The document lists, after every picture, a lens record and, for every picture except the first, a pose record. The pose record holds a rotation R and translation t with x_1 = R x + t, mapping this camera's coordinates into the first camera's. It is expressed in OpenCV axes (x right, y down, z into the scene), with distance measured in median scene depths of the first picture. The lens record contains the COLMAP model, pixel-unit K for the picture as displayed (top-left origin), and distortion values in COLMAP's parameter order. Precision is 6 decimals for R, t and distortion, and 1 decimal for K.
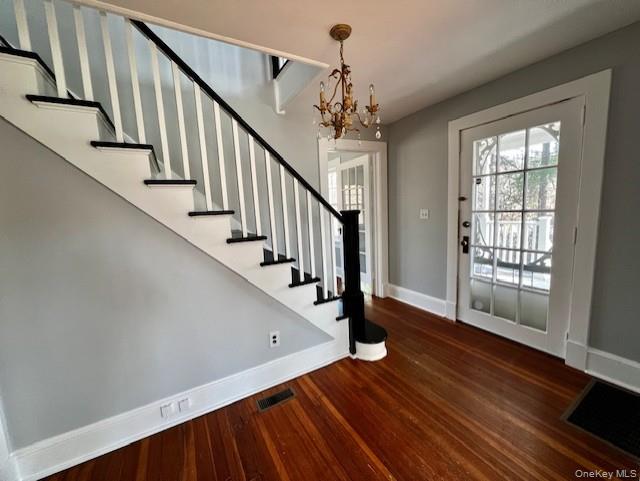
lens RADIAL K [[256.1, 0, 320.0], [0, 256.1, 240.5], [0, 0, 1]] dist [0.001375, 0.000187]
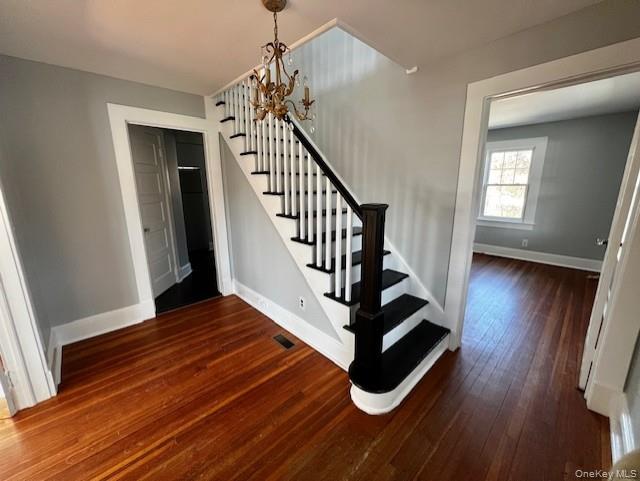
lens RADIAL K [[256.1, 0, 320.0], [0, 256.1, 240.5], [0, 0, 1]] dist [0.001375, 0.000187]
pose [[0.233949, 0.257624, -0.937495, 0.999141], [-0.135325, 0.963497, 0.230999, -0.206811], [0.962785, 0.072824, 0.260272, 0.841643]]
